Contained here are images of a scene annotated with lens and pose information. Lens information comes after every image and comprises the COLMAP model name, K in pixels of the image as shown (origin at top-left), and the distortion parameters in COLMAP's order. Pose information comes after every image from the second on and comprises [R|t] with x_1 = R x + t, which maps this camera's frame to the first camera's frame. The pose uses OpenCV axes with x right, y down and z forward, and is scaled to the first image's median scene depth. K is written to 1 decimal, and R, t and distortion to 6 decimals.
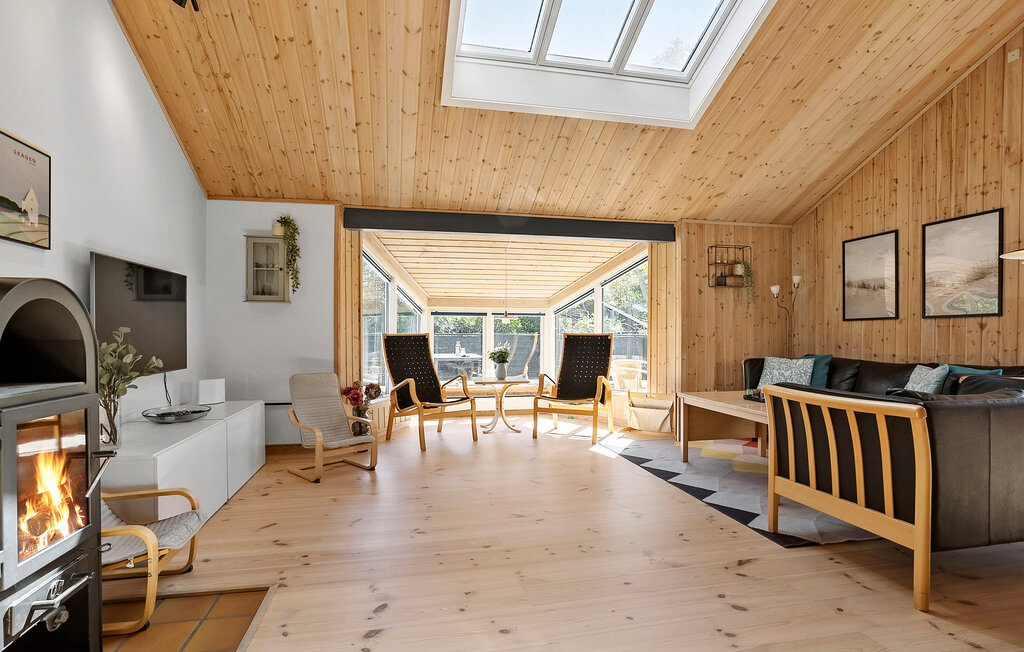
lens RADIAL K [[529.3, 0, 522.5], [0, 529.3, 340.8], [0, 0, 1]] dist [-0.045217, 0.032995]
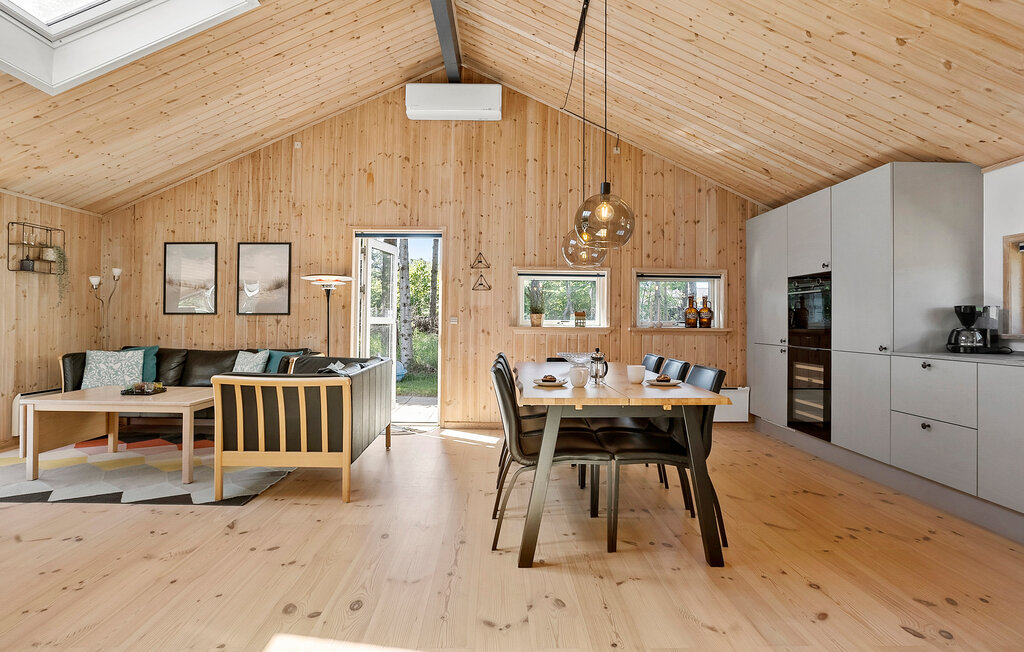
lens RADIAL K [[511.0, 0, 507.8], [0, 511.0, 318.6], [0, 0, 1]] dist [-0.049775, 0.029027]
pose [[0.215974, 0.008319, 0.976364, -0.292994], [0.004826, 0.999942, -0.009587, -0.017460], [-0.976387, 0.006783, 0.215922, 0.071509]]
